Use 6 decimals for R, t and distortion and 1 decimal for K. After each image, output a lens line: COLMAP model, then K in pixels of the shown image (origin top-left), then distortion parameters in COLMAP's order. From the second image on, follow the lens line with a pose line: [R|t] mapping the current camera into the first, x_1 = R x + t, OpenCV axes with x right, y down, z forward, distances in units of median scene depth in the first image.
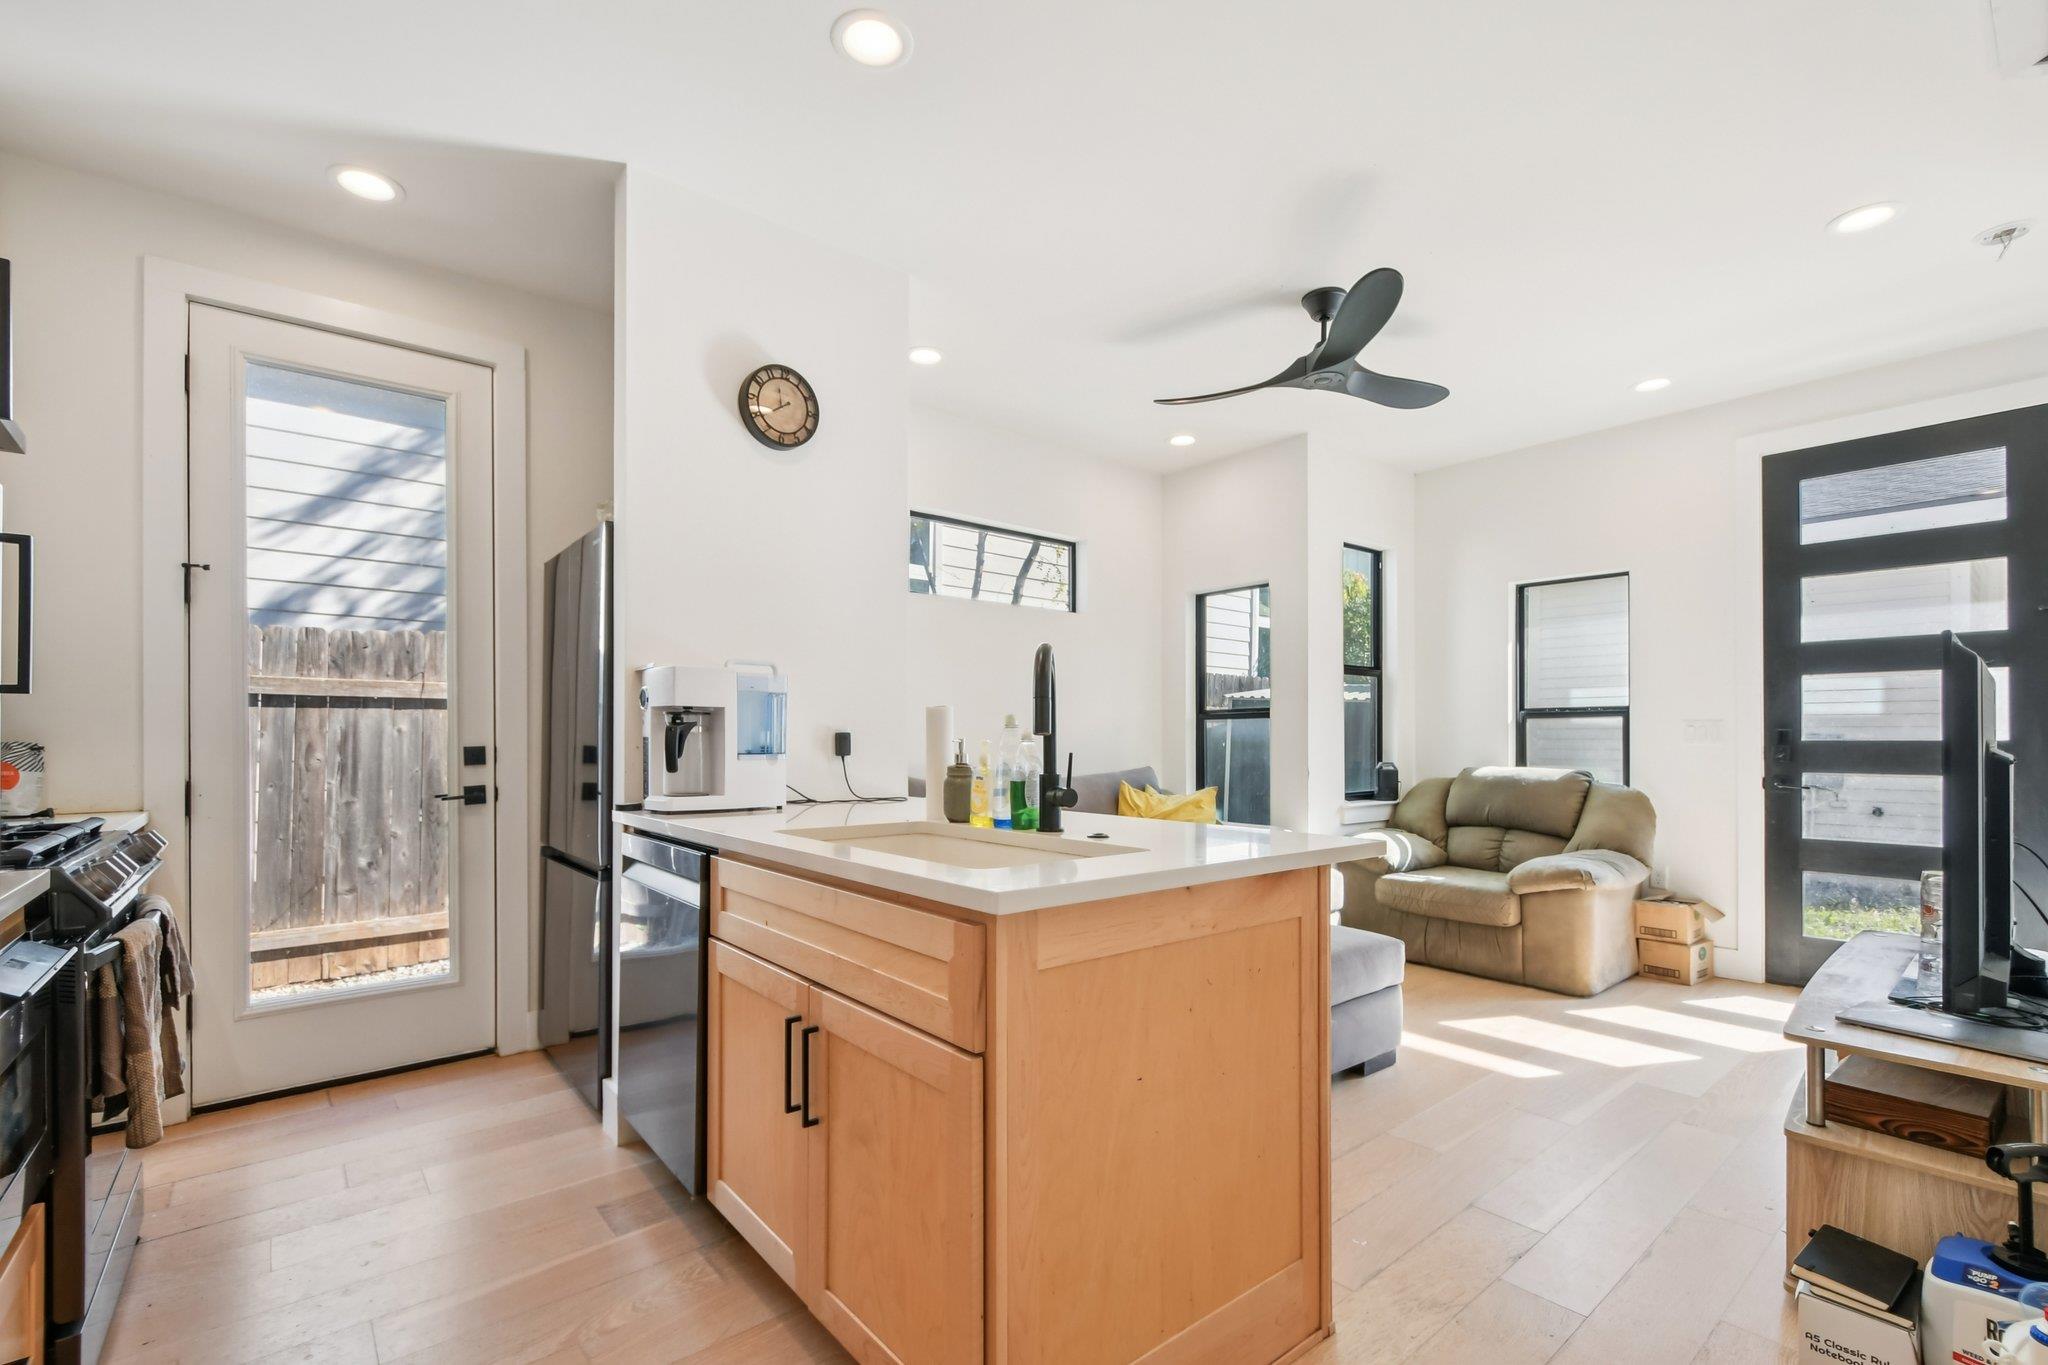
lens RADIAL K [[901.5, 0, 1024.3], [0, 901.5, 738.9], [0, 0, 1]] dist [0.000978, 0.000112]
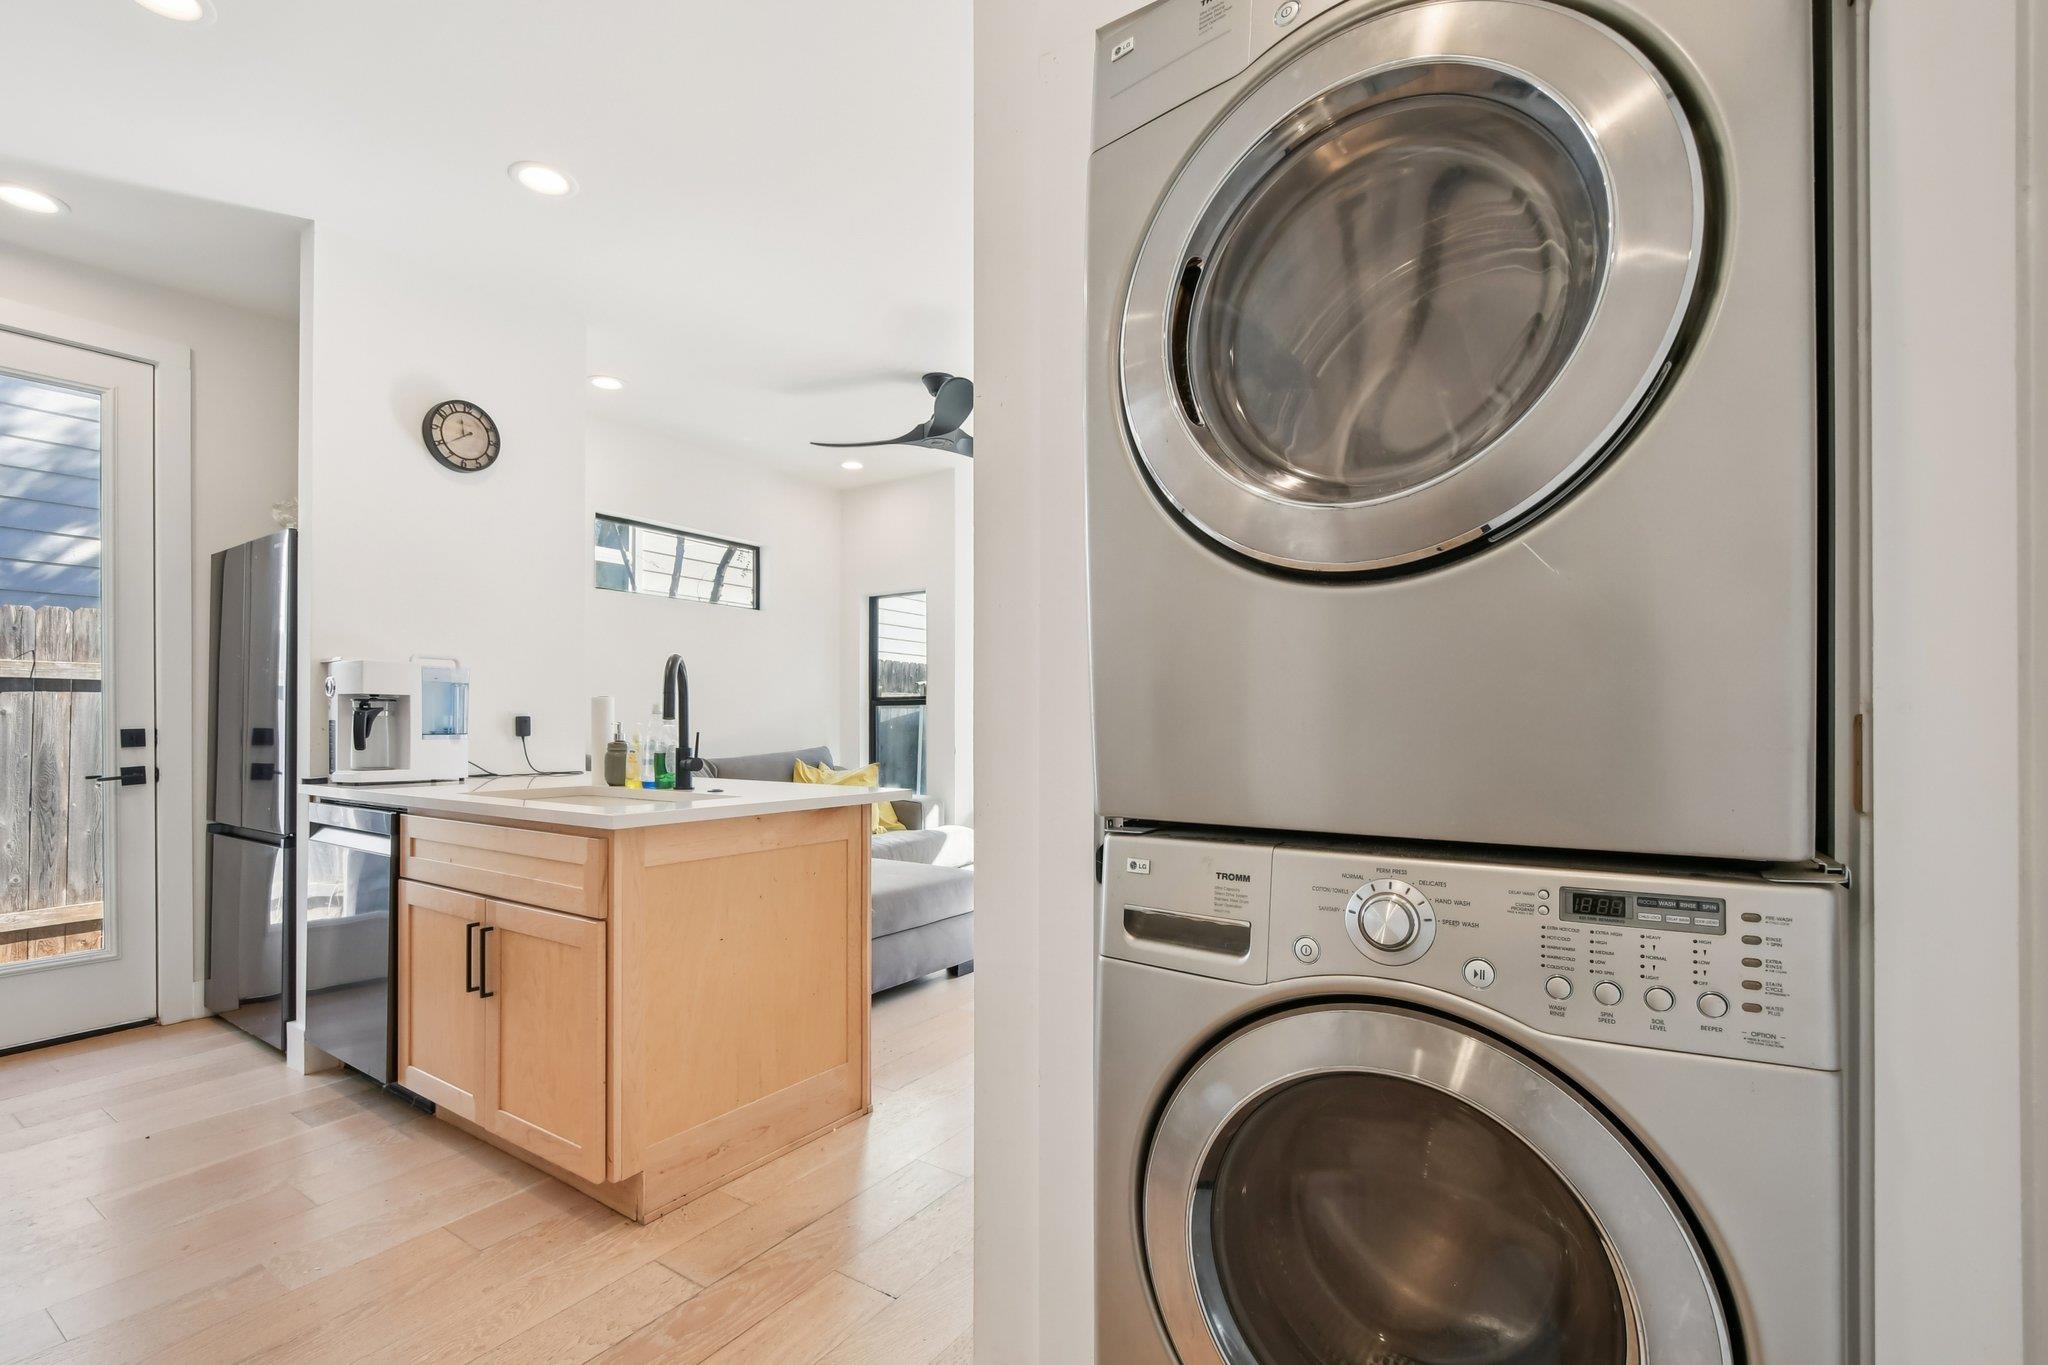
lens RADIAL K [[935.3, 0, 1026.0], [0, 935.3, 722.7], [0, 0, 1]] dist [-0.004516, -0.001974]
pose [[0.961305, 0.000564, 0.275487, 0.106443], [-0.000591, 1.000000, 0.000014, 0.000870], [-0.275487, -0.000177, 0.961305, -0.394546]]
